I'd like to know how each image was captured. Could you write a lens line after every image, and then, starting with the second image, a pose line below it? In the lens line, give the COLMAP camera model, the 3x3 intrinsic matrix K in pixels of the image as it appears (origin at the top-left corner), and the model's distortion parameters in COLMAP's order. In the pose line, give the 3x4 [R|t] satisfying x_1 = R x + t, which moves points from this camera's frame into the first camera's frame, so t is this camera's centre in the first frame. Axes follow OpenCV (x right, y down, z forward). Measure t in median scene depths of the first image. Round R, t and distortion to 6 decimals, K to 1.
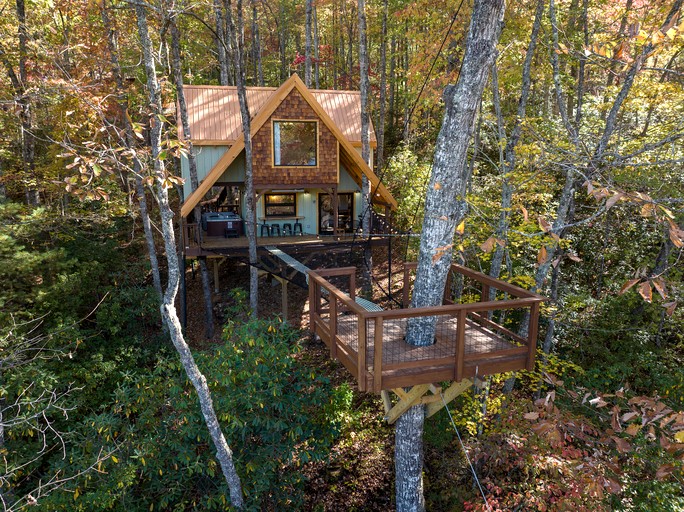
lens RADIAL K [[498.7, 0, 341.7], [0, 498.7, 254.1], [0, 0, 1]] dist [-0.034621, -0.006436]
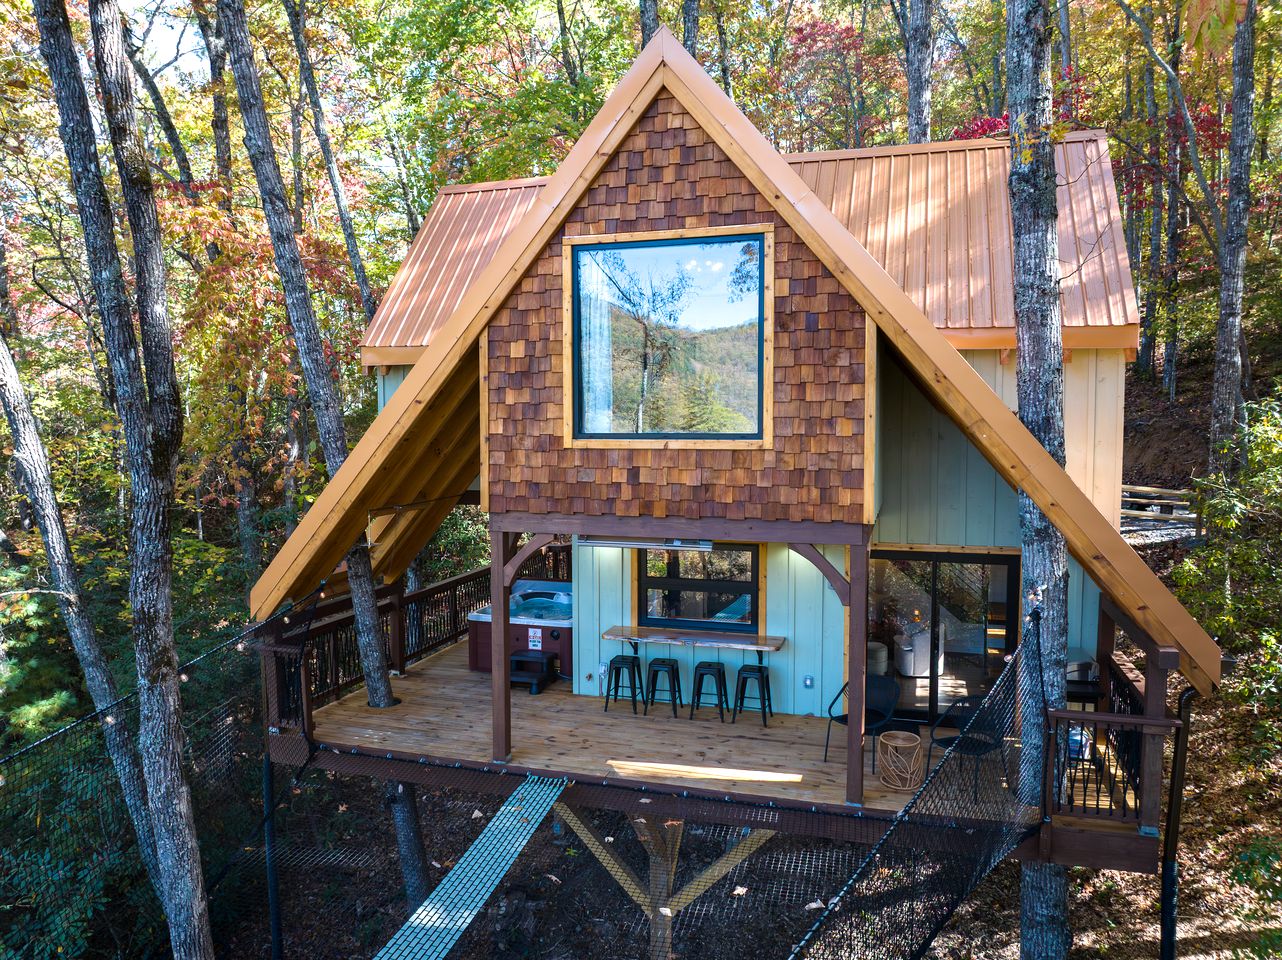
lens RADIAL K [[934.7, 0, 628.0], [0, 934.7, 471.3], [0, 0, 1]] dist [-0.034621, -0.006436]
pose [[0.819784, 0.030346, -0.571868, 0.131360], [-0.097958, 0.991308, -0.087822, -0.122983], [0.564233, 0.128014, 0.815631, 0.647081]]
